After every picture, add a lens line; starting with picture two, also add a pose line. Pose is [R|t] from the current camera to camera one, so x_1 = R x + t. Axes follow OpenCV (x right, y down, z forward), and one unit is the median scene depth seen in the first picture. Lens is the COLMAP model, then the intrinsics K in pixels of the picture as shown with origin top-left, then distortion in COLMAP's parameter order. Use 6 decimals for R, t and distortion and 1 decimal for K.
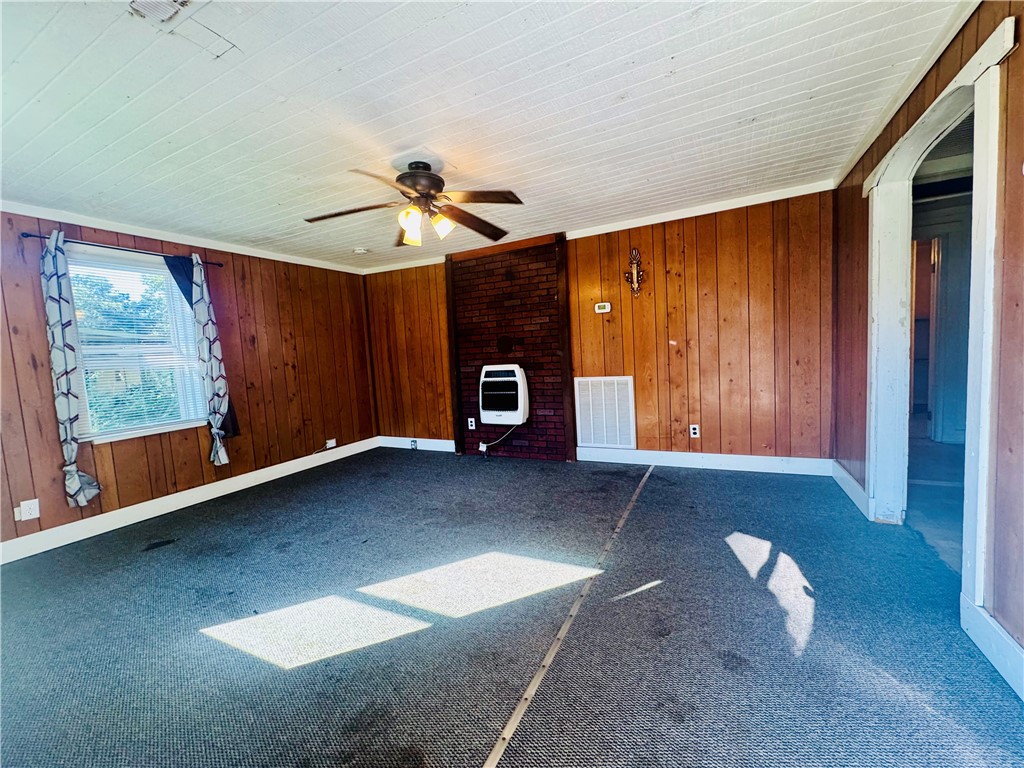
lens RADIAL K [[410.0, 0, 511.1], [0, 410.0, 384.1], [0, 0, 1]] dist [-0.005632, 0.000395]
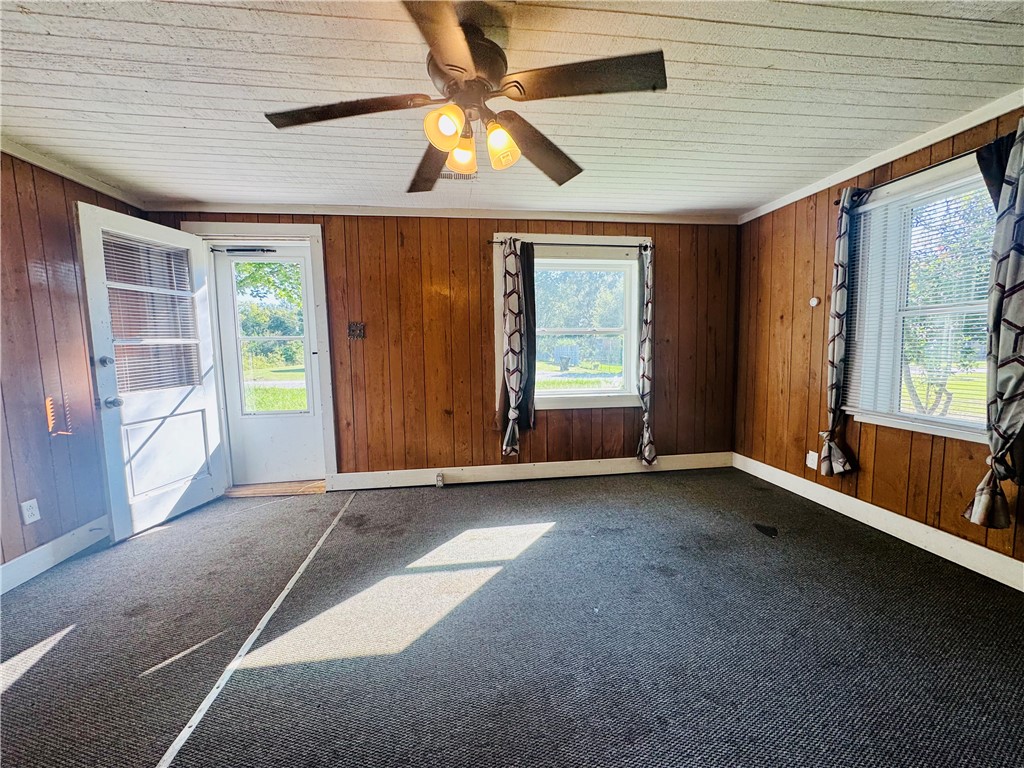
lens RADIAL K [[410.0, 0, 511.1], [0, 410.0, 384.1], [0, 0, 1]] dist [-0.005632, 0.000395]
pose [[-0.821551, 0.128630, -0.555435, 0.068255], [0.024679, 0.981327, 0.190756, -0.088721], [0.569601, 0.143008, -0.809385, 0.934932]]
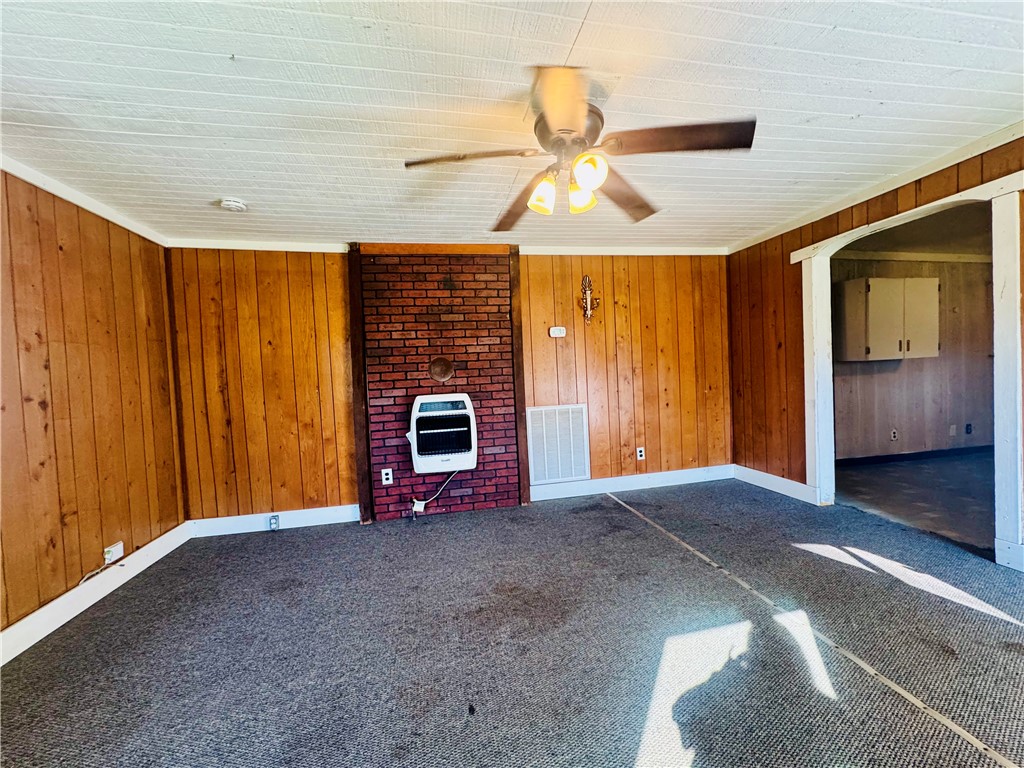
lens RADIAL K [[410.0, 0, 511.1], [0, 410.0, 384.1], [0, 0, 1]] dist [-0.005632, 0.000395]
pose [[0.789783, 0.002923, 0.613380, -0.427244], [0.048867, 0.996510, -0.067669, -0.008075], [-0.611437, 0.083418, 0.786884, 0.325463]]
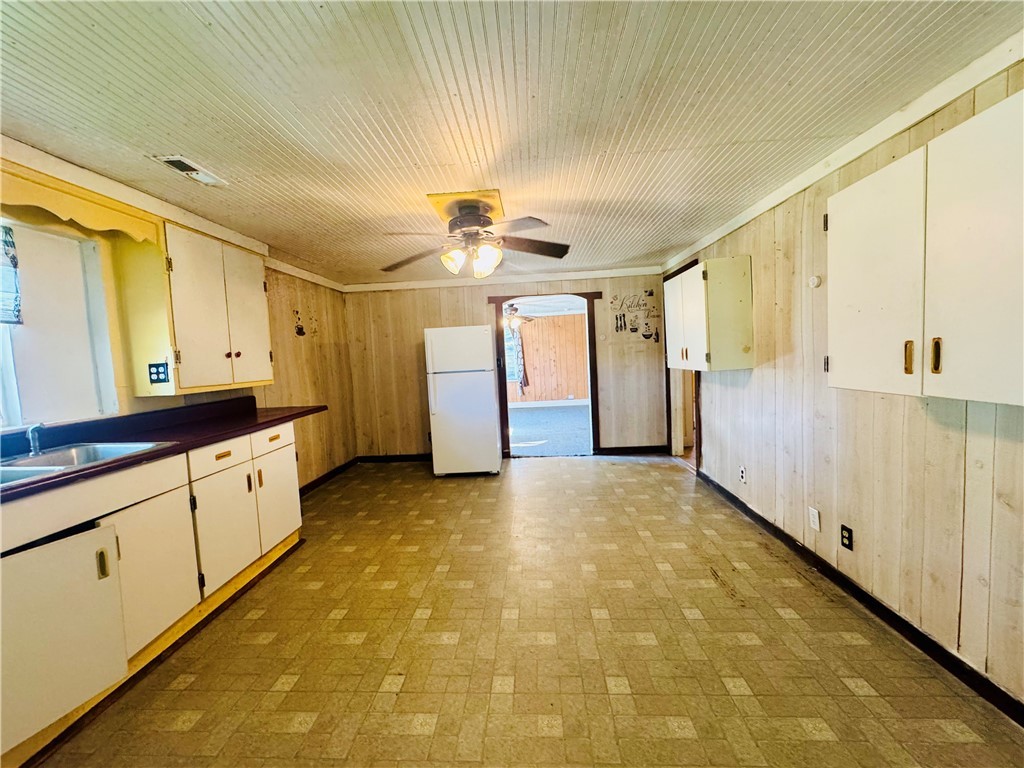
lens RADIAL K [[410.0, 0, 511.1], [0, 410.0, 384.1], [0, 0, 1]] dist [-0.005632, 0.000395]
pose [[0.399521, 0.103553, -0.910857, 1.629384], [-0.043203, 0.994622, 0.094127, -0.127295], [0.915706, 0.001746, 0.401846, -0.168993]]
